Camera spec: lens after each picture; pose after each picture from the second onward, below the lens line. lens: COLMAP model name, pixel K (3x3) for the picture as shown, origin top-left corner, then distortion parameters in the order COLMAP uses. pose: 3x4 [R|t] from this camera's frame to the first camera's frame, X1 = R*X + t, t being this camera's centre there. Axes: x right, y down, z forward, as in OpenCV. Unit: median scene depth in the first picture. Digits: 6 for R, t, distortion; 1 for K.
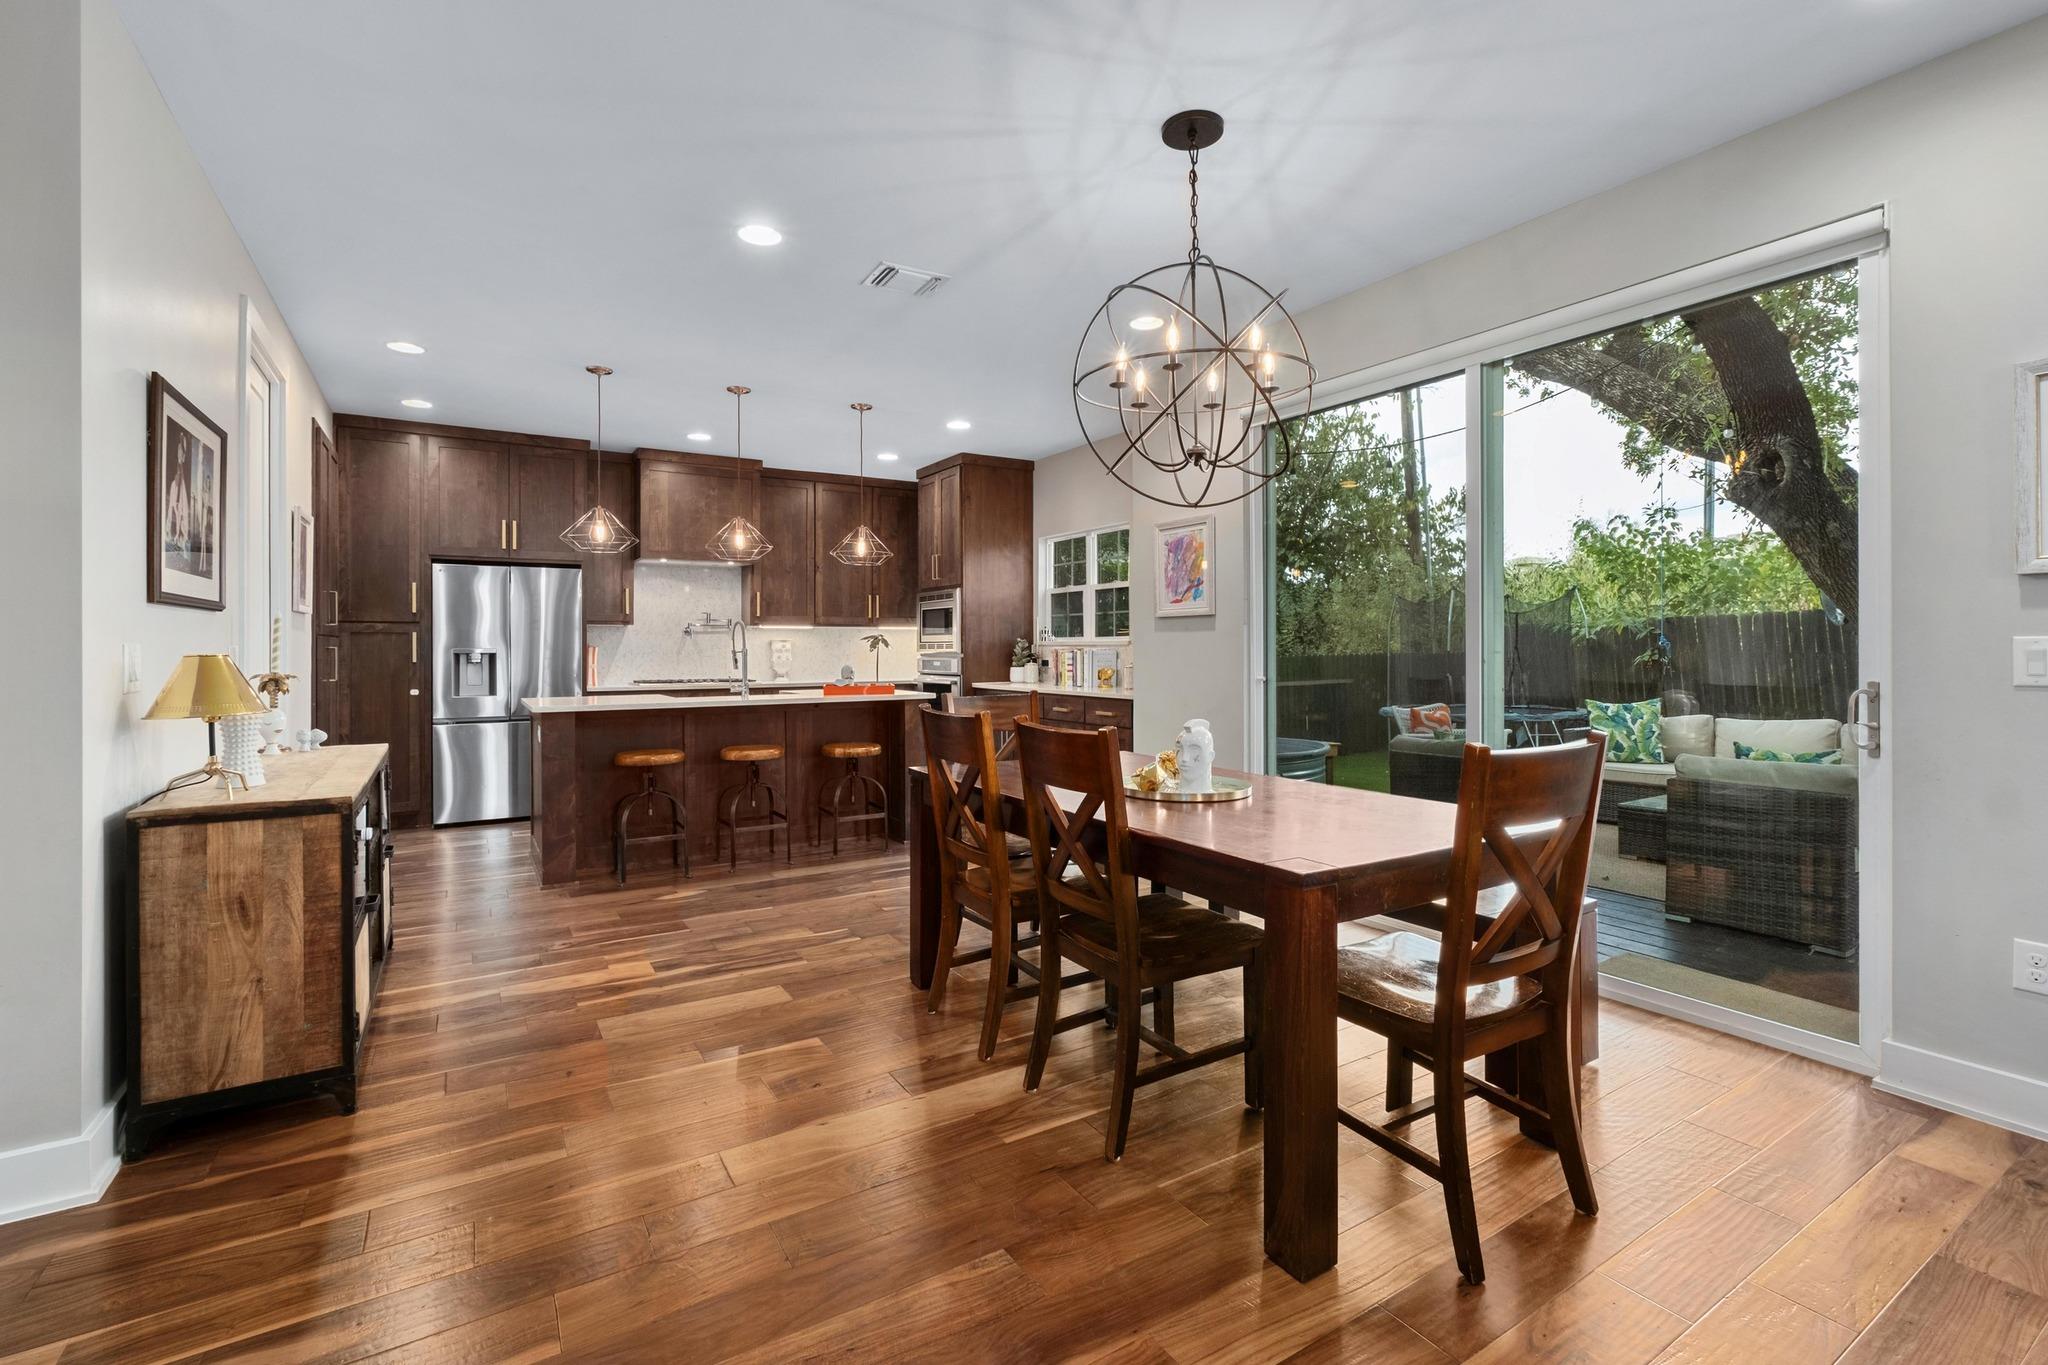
lens RADIAL K [[910.6, 0, 1022.9], [0, 910.6, 648.1], [0, 0, 1]] dist [-0.007621, 0.002170]
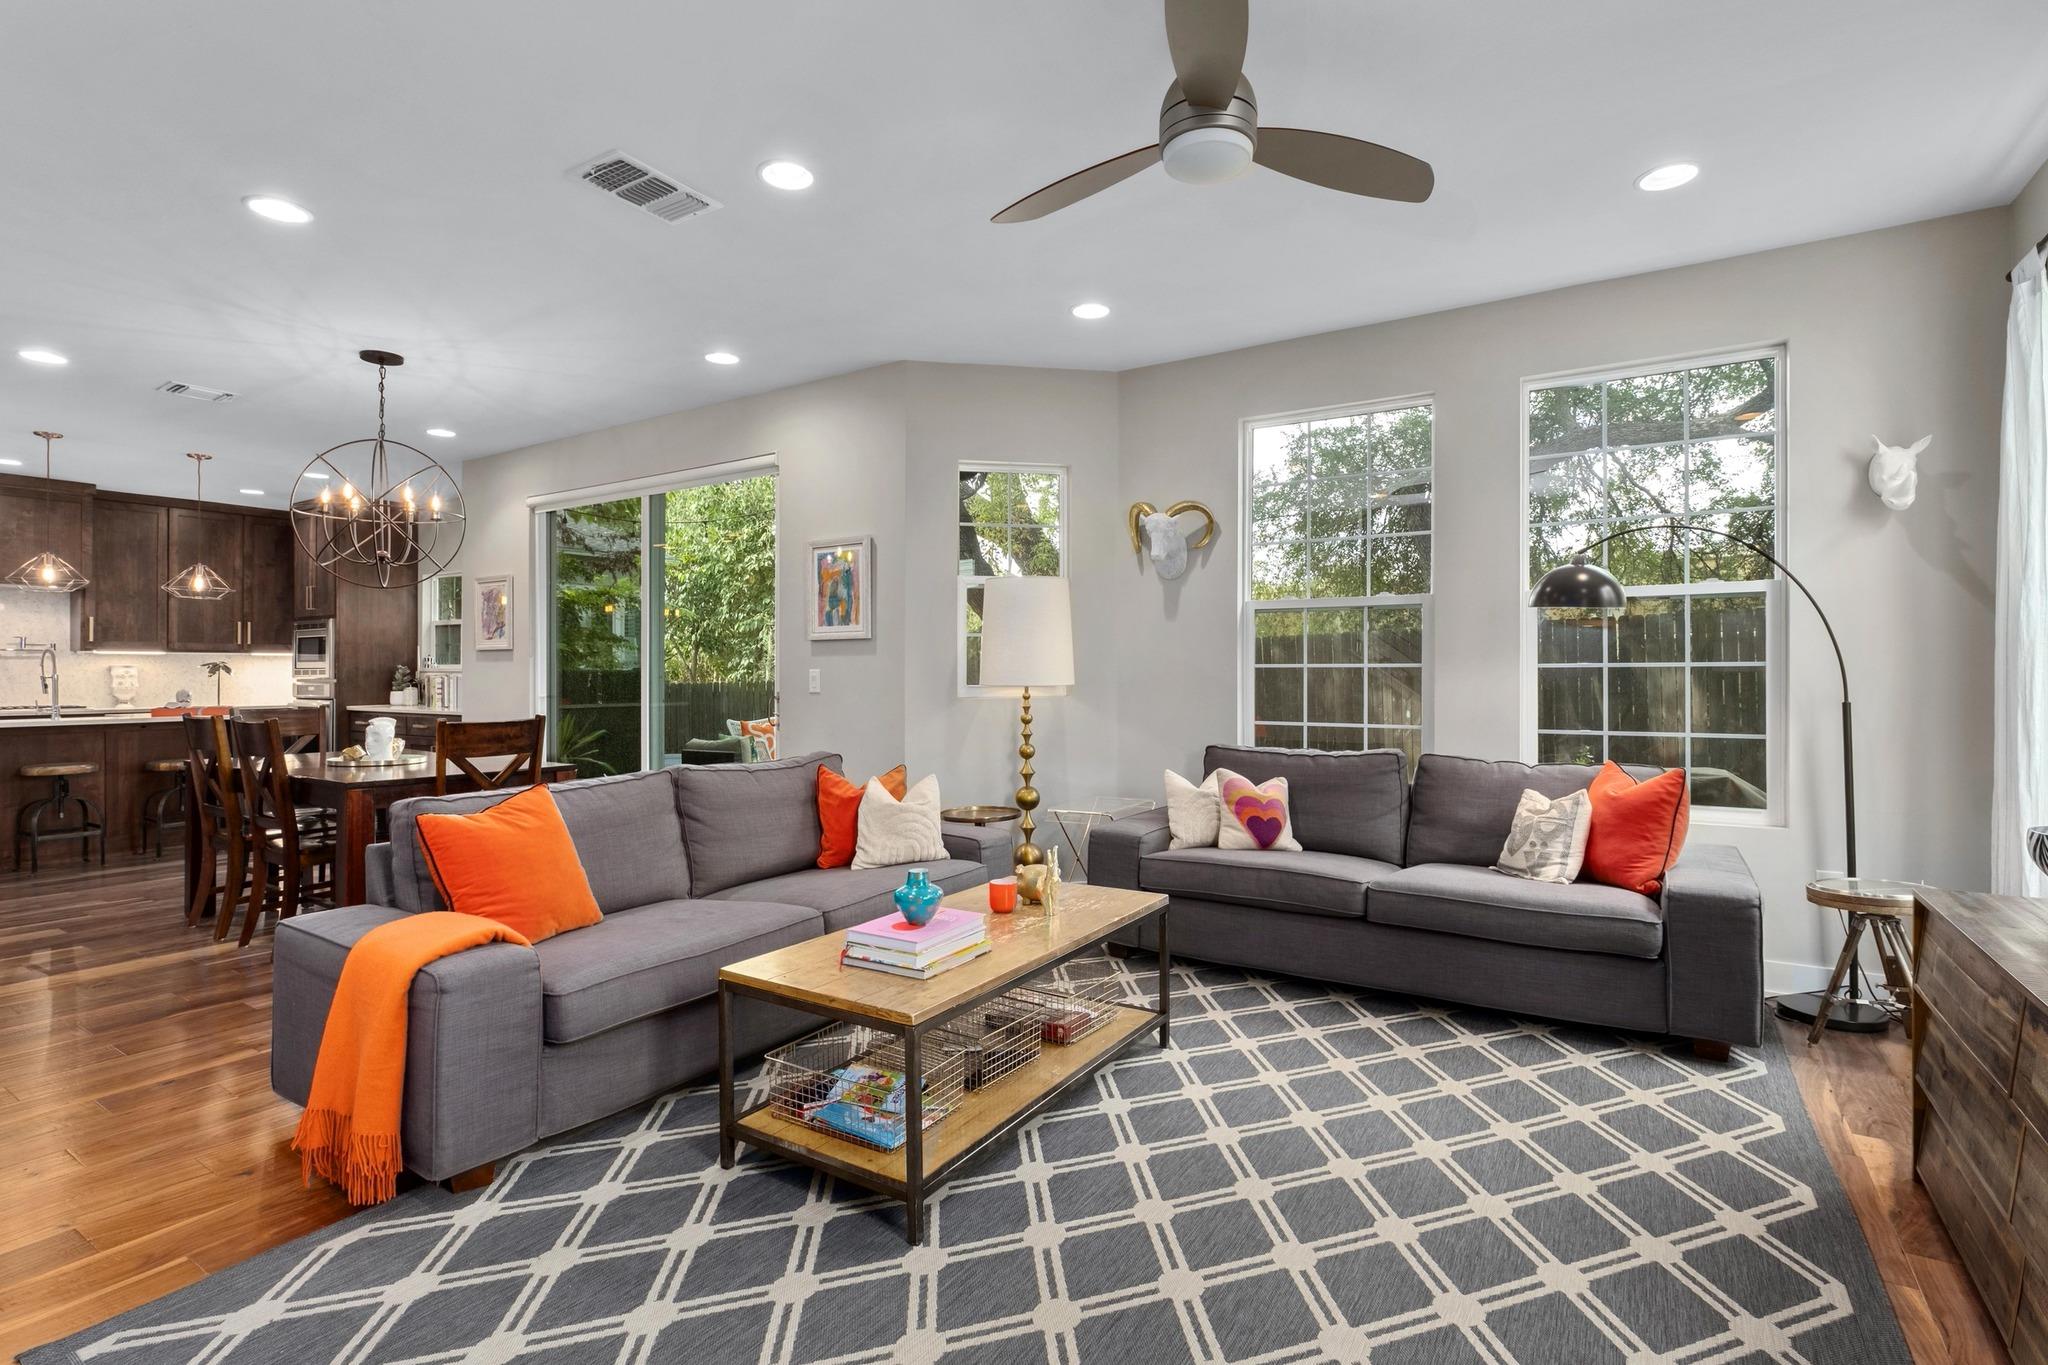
lens RADIAL K [[973.8, 0, 1036.6], [0, 973.8, 671.3], [0, 0, 1]] dist [-0.011479, 0.002384]
pose [[0.899590, 0.001483, 0.436732, 0.183659], [-0.000507, 0.999997, -0.002352, -0.001047], [-0.436734, 0.001894, 0.899589, -0.407645]]
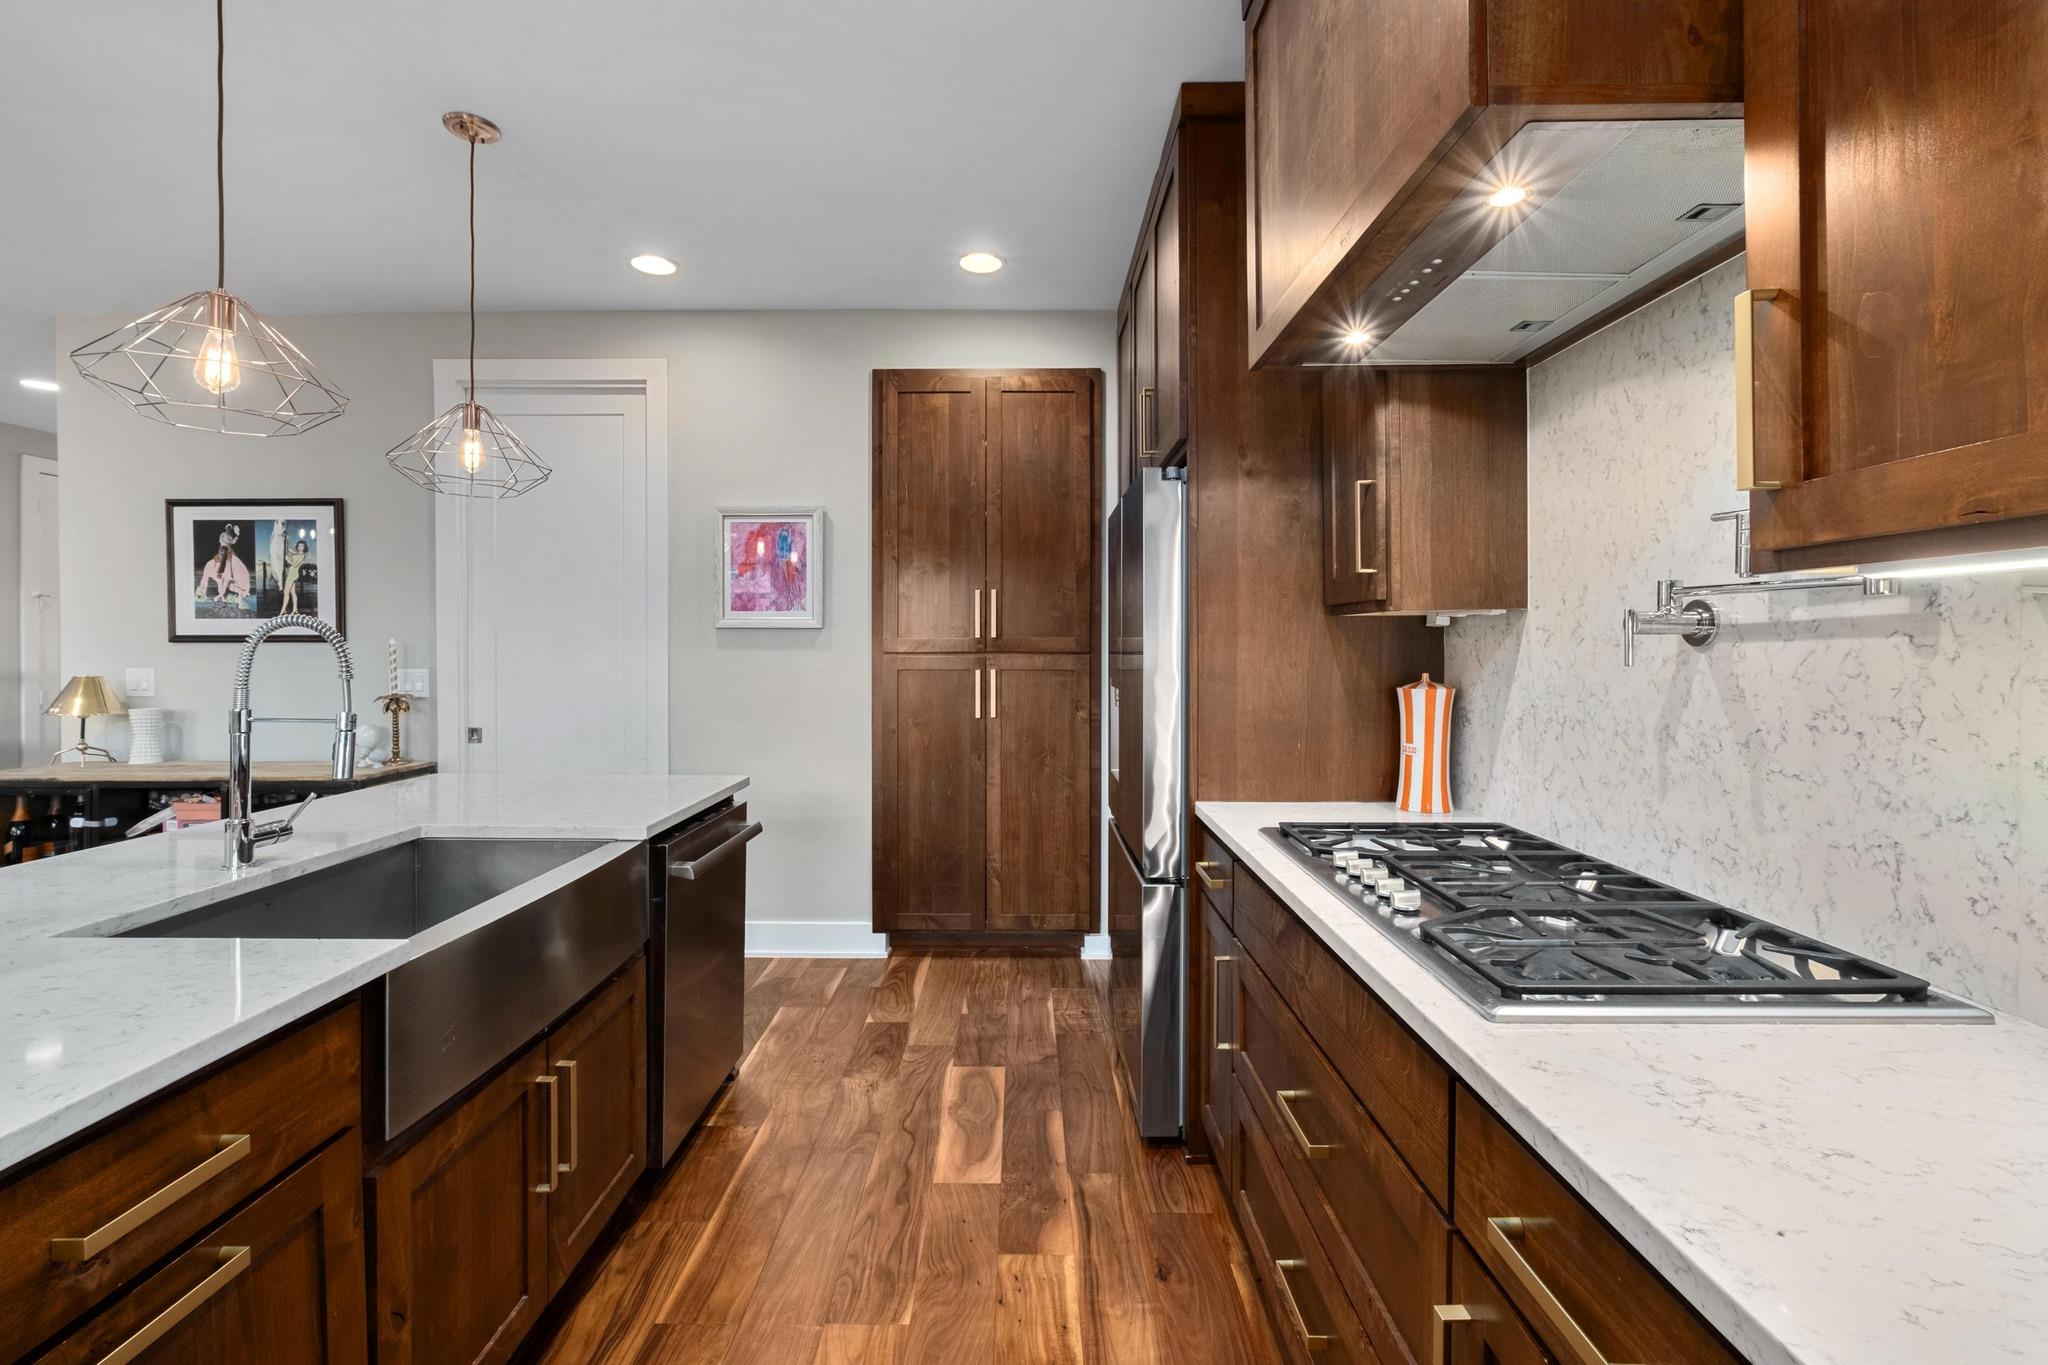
lens RADIAL K [[861.8, 0, 1019.5], [0, 861.8, 654.0], [0, 0, 1]] dist [-0.015865, 0.002111]
pose [[-0.523859, 0.009720, -0.851750, -0.156790], [0.000118, 0.999936, 0.011339, -0.015804], [0.851805, 0.005840, -0.523826, 1.047798]]
